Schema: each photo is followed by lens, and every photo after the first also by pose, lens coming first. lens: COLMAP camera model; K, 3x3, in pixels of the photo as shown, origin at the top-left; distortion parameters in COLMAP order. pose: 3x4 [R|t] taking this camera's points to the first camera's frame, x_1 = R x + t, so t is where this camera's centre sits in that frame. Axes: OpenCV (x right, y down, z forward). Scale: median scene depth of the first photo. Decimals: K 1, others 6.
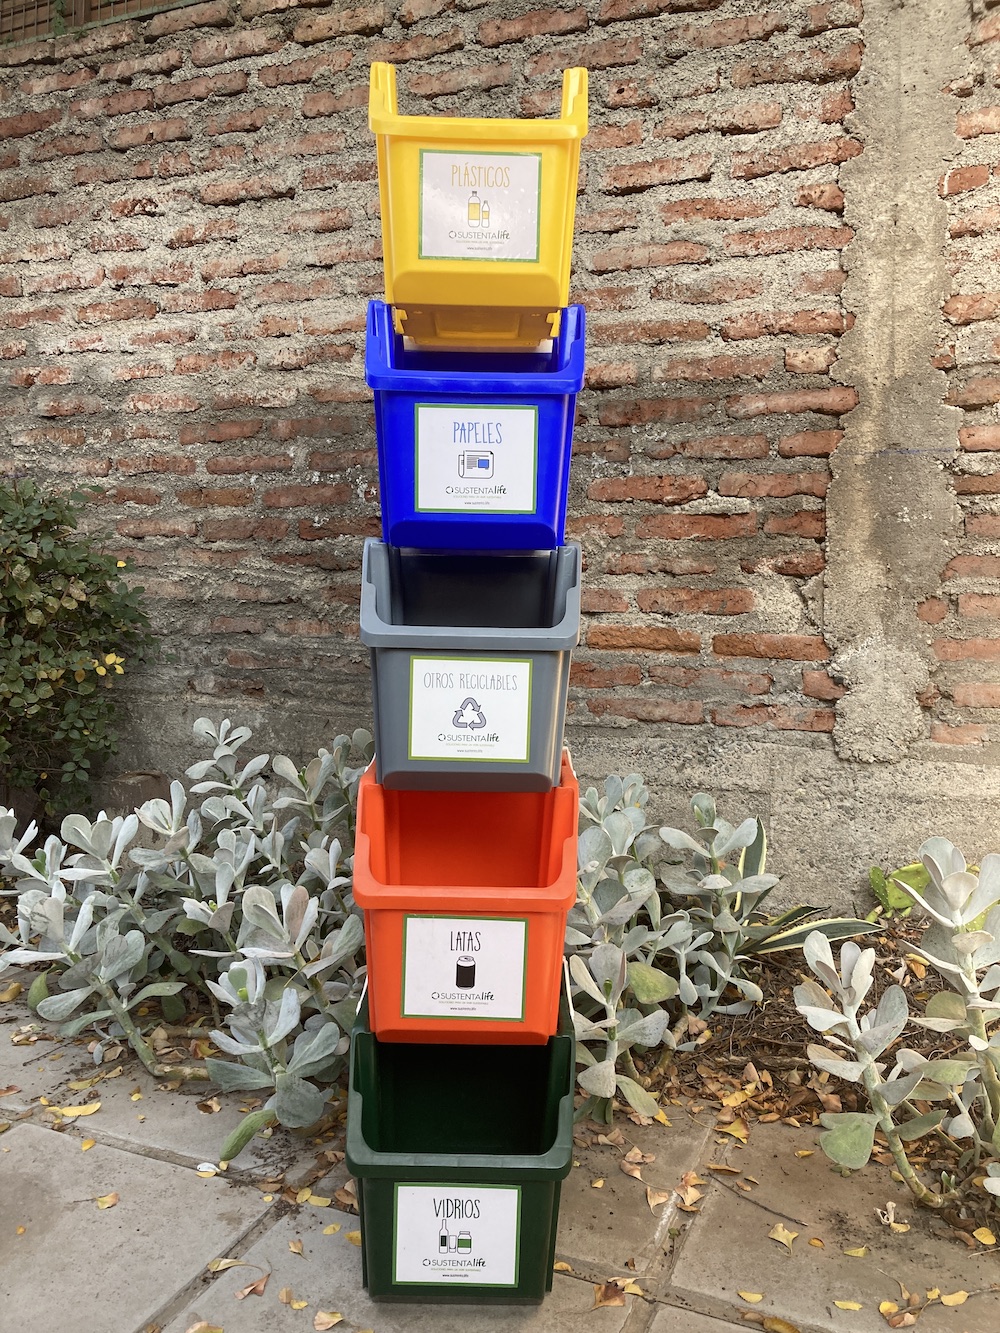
lens RADIAL K [[1099.5, 0, 500.0], [0, 1099.5, 660.2], [0, 0, 1]] dist [0.020763, -0.002071]
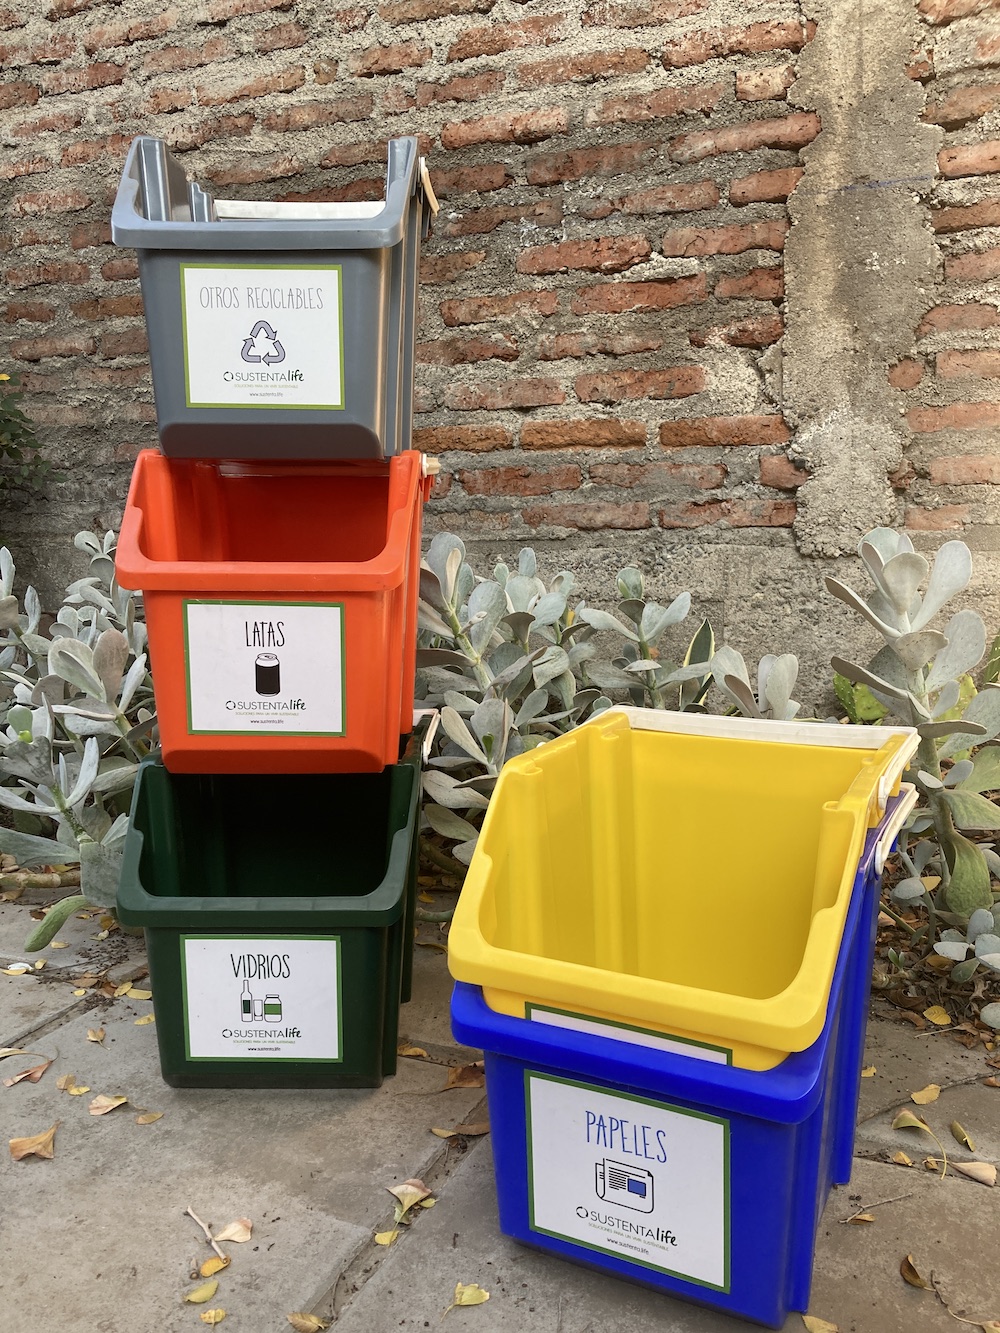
lens RADIAL K [[1102.8, 0, 496.9], [0, 1102.8, 665.5], [0, 0, 1]] dist [-0.002535, 0.037512]
pose [[0.999780, -0.017035, -0.012244, 0.073385], [0.017663, 0.998427, 0.053203, 0.123444], [0.011318, -0.053408, 0.998509, 0.113187]]
